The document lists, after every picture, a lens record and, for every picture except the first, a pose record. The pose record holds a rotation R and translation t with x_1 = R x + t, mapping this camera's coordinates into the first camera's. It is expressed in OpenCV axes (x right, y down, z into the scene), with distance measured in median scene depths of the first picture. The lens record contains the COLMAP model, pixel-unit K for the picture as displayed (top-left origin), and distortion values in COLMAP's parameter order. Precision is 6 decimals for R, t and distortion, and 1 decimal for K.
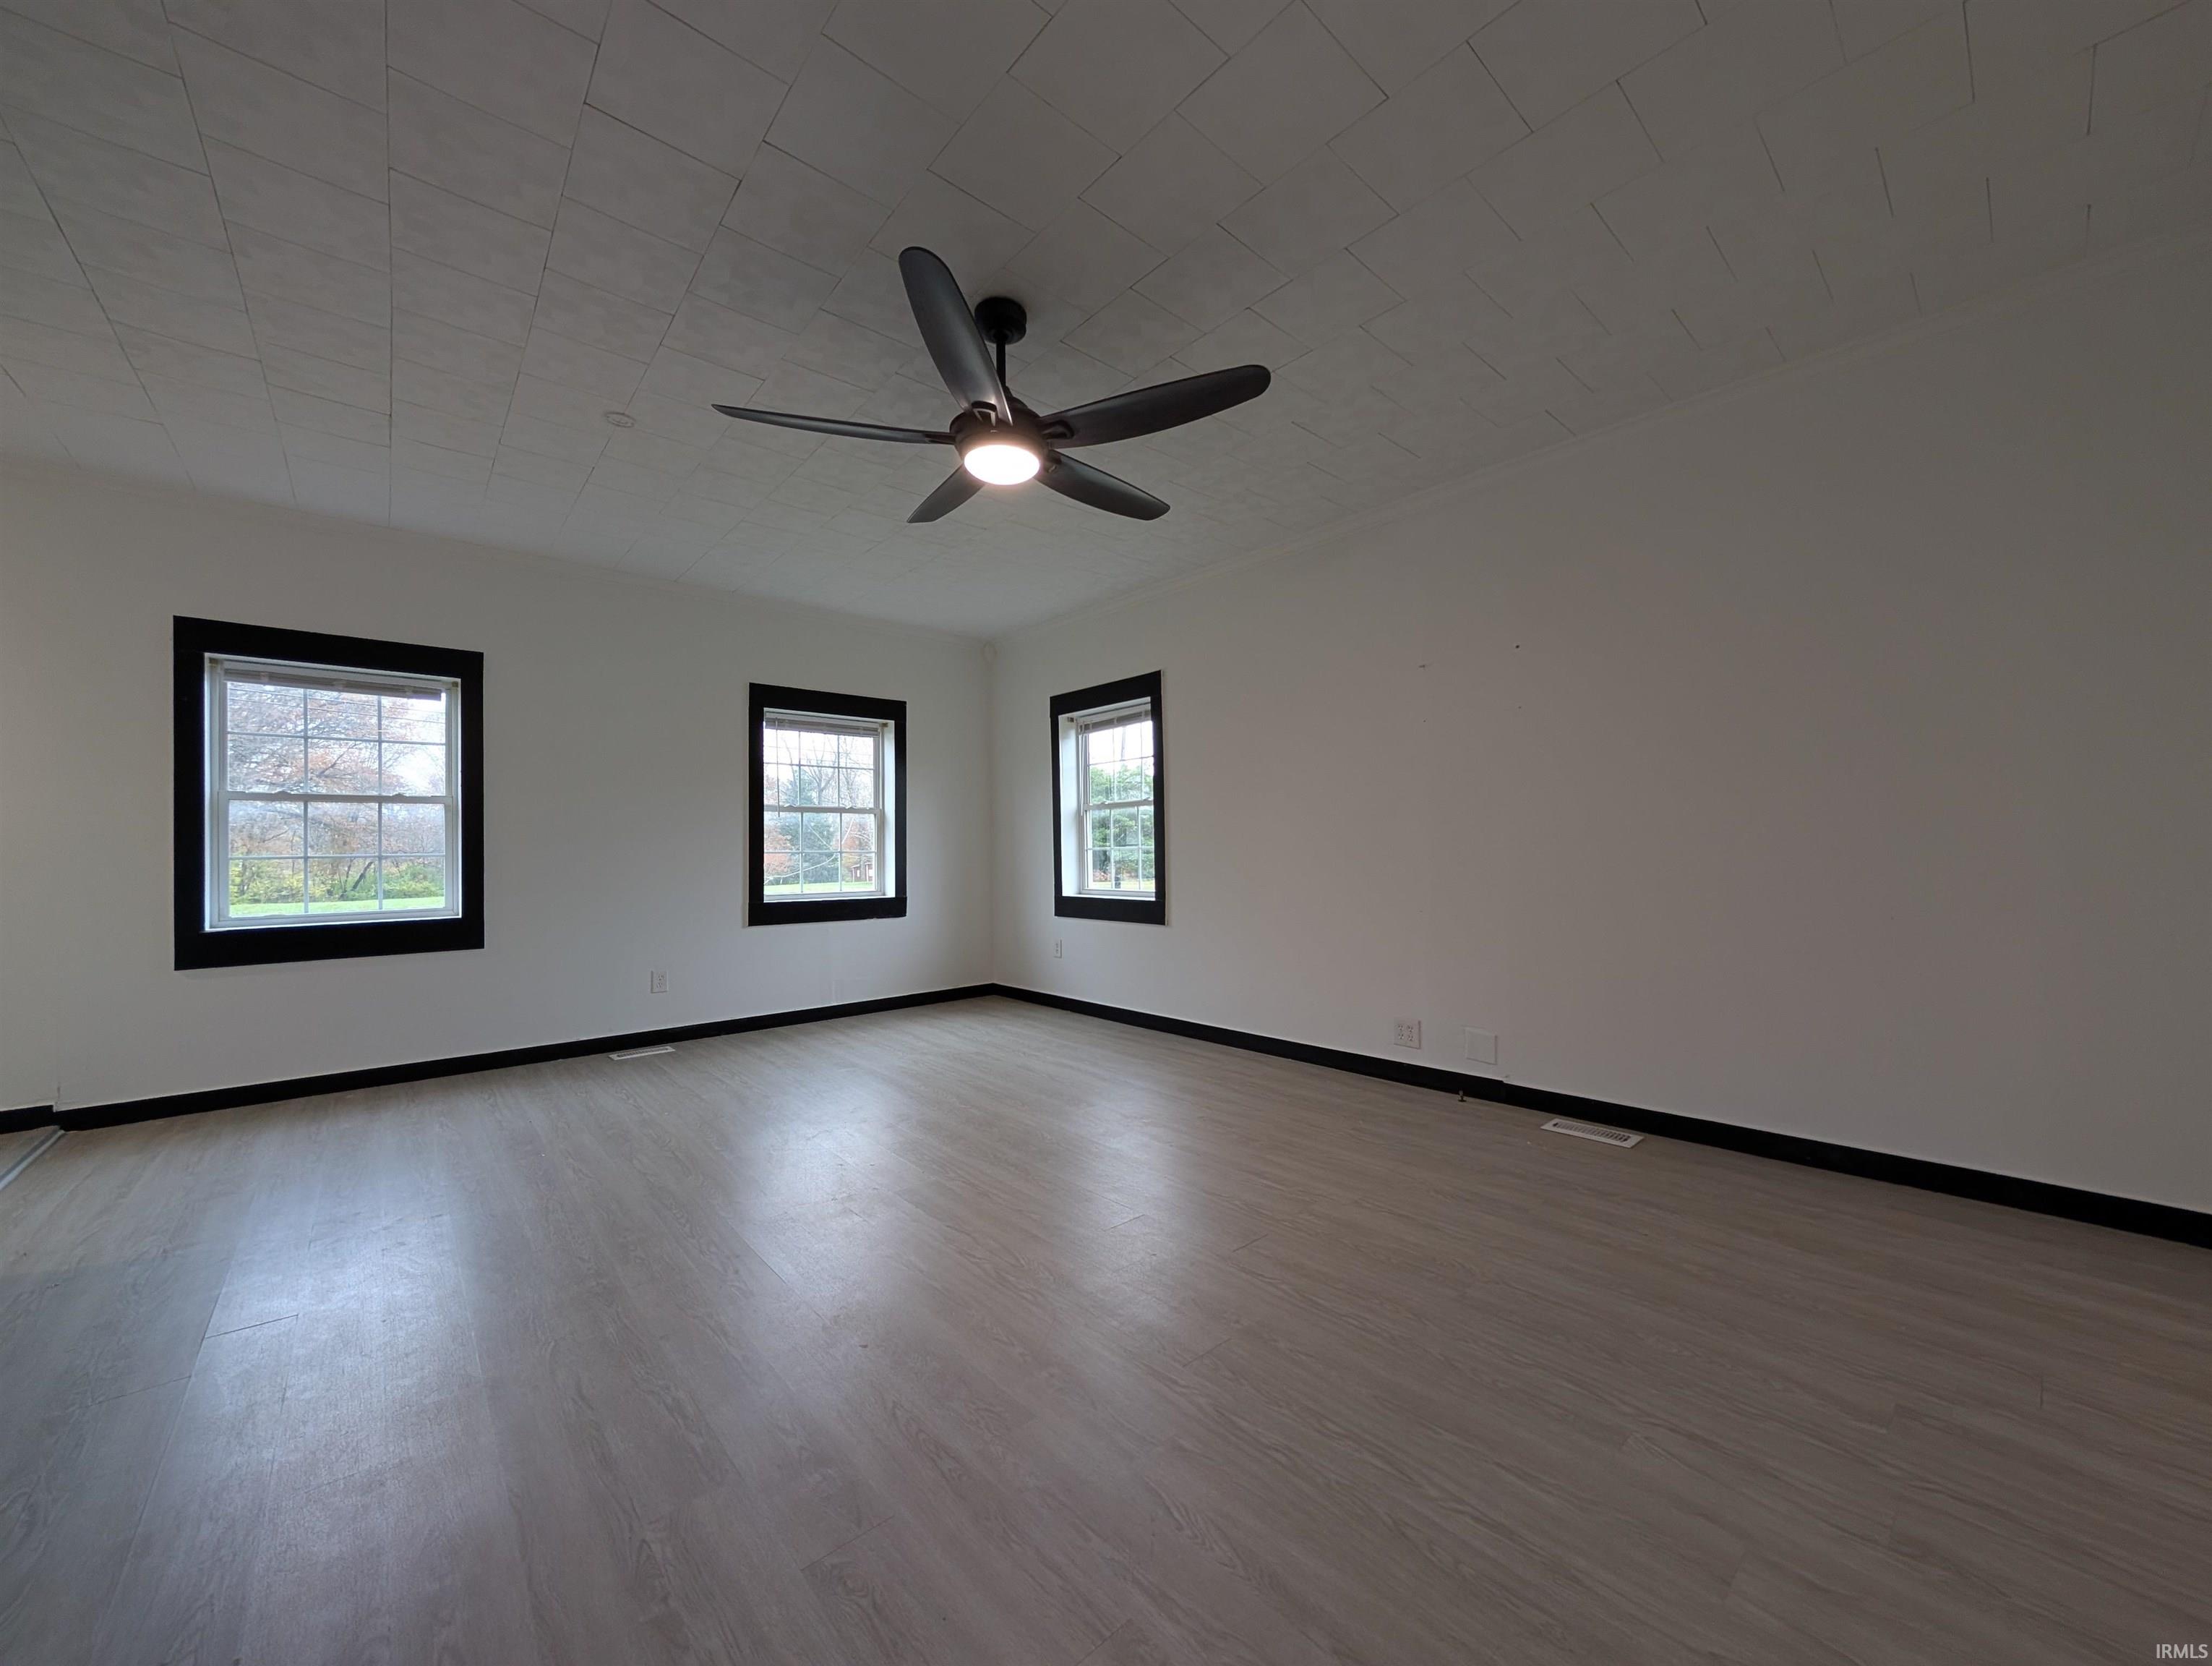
lens RADIAL K [[835.0, 0, 1101.3], [0, 835.0, 843.9], [0, 0, 1]] dist [-0.000633, 0.000296]
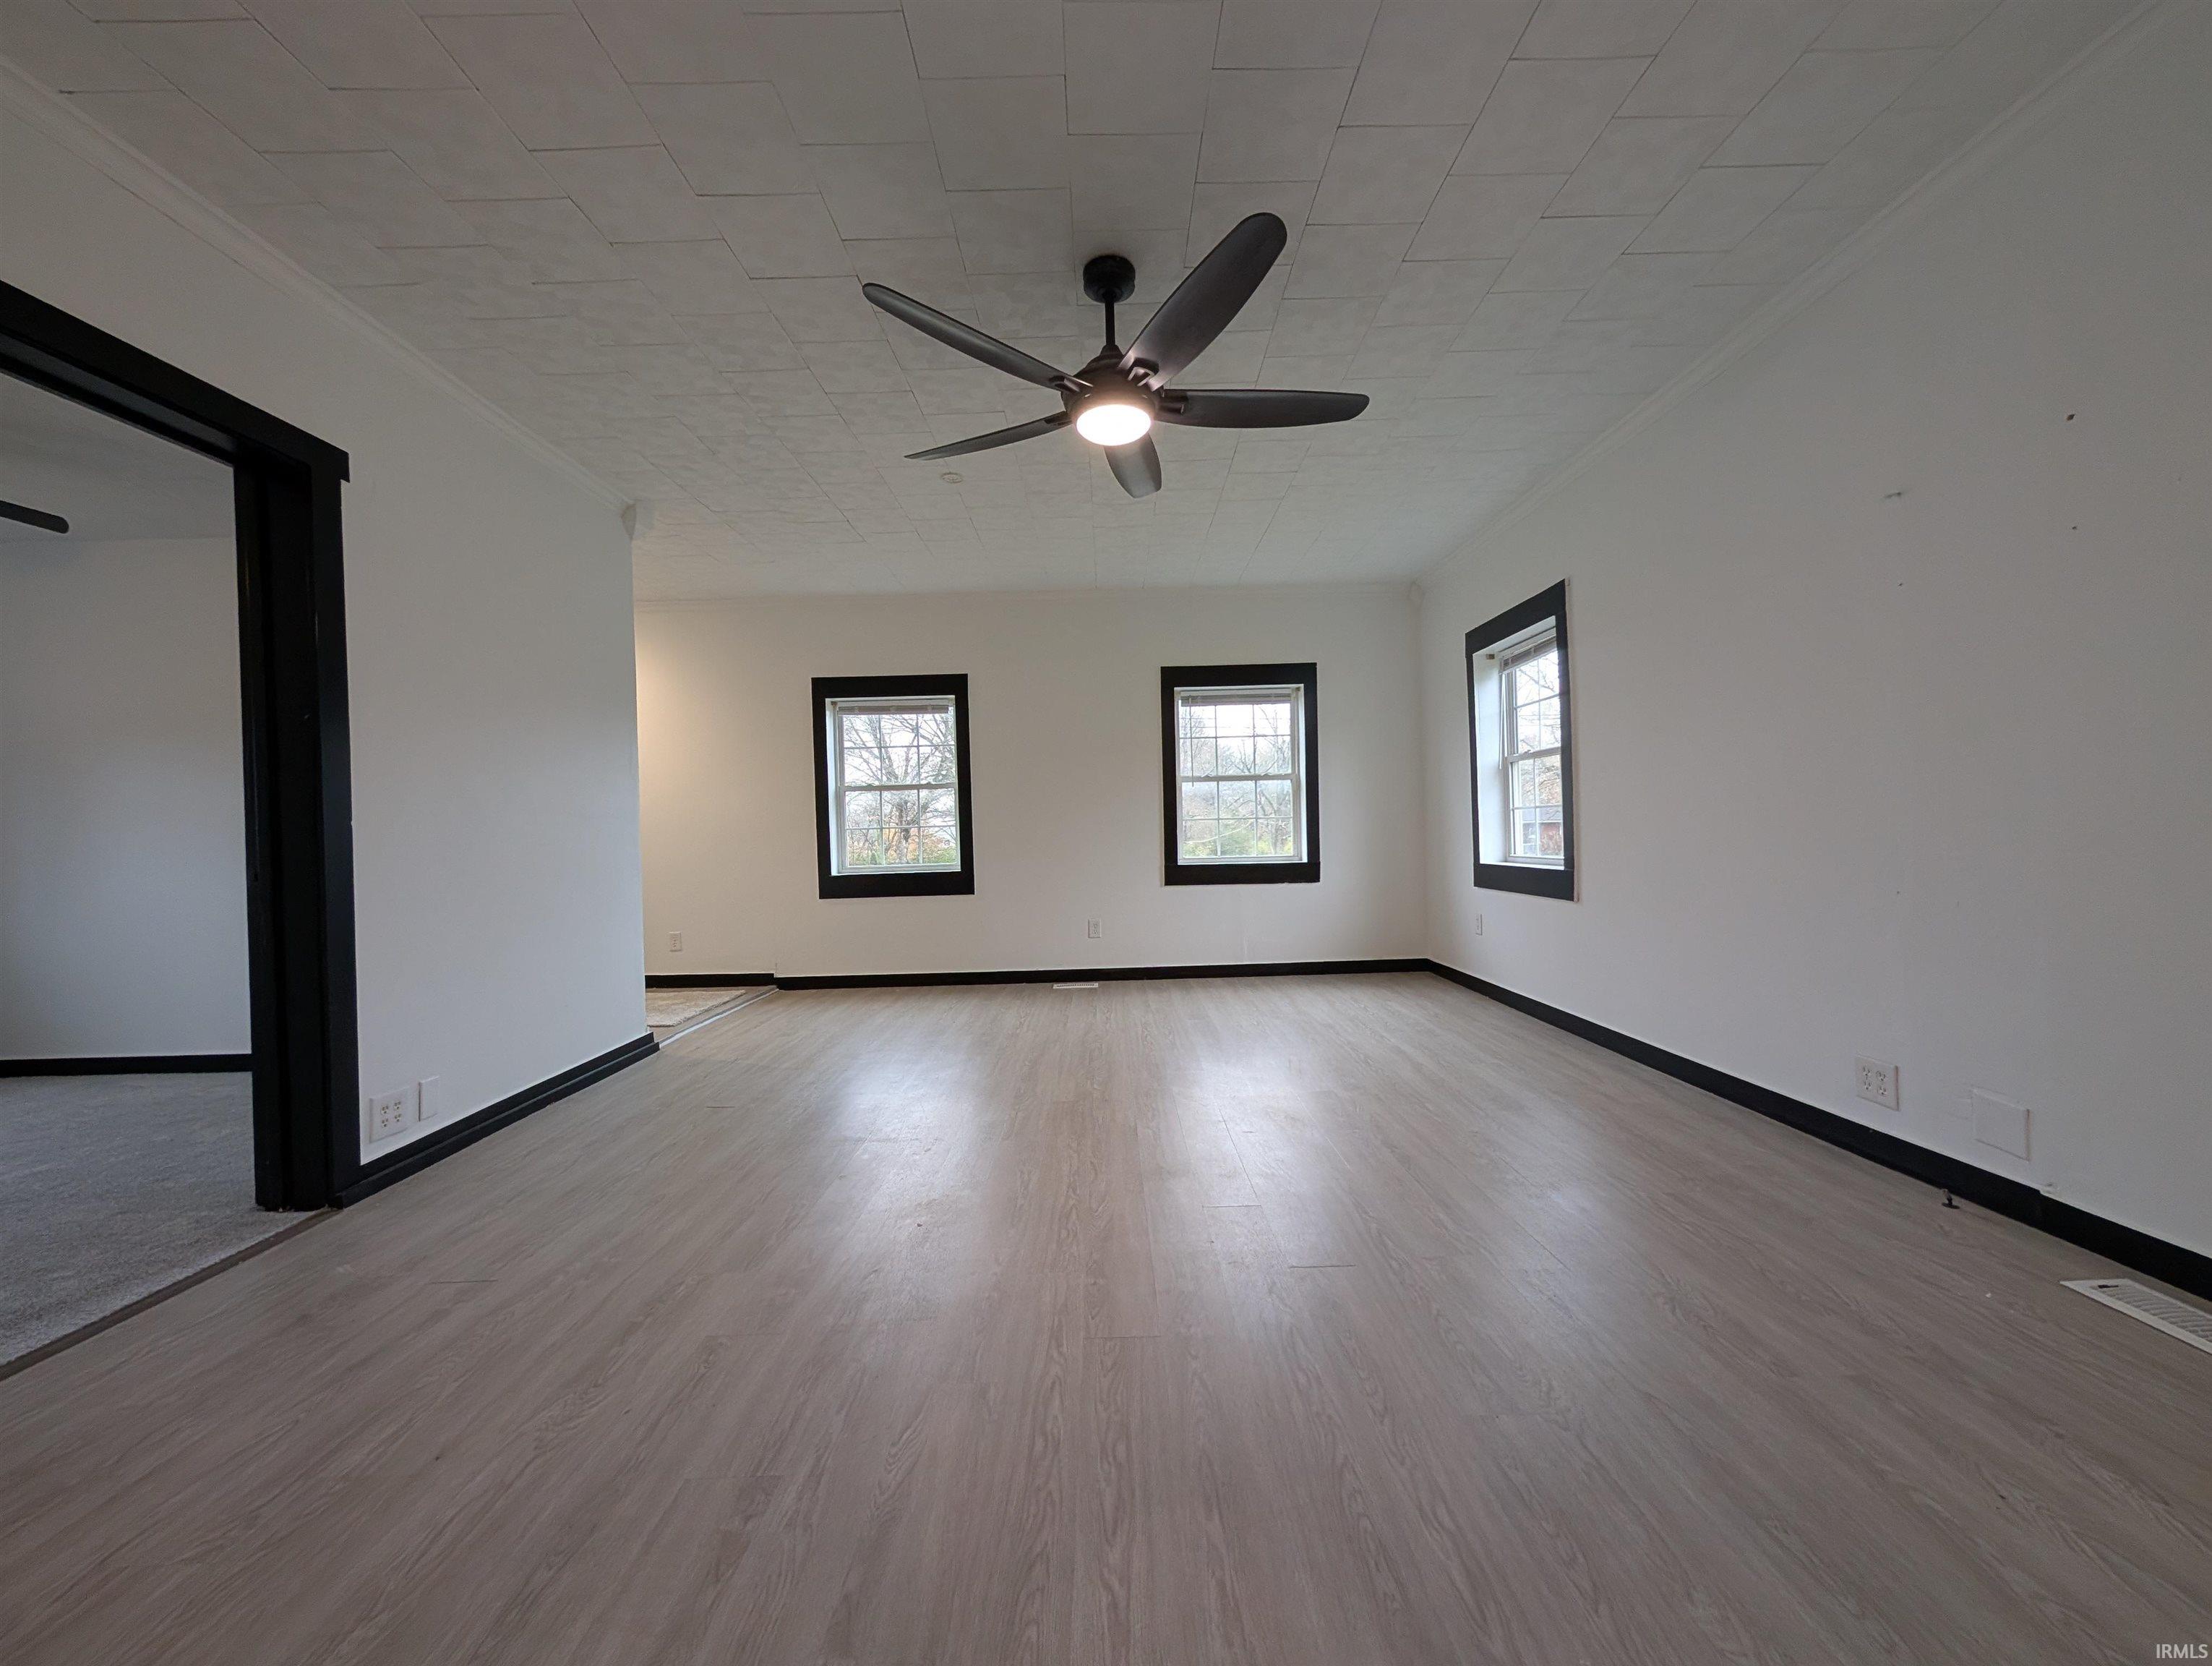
lens RADIAL K [[835.0, 0, 1101.3], [0, 835.0, 843.9], [0, 0, 1]] dist [-0.000633, 0.000296]
pose [[0.753663, -0.000012, -0.657261, 0.251702], [0.024508, 0.999305, 0.028085, 0.009320], [0.656804, -0.037275, 0.753139, 0.103166]]
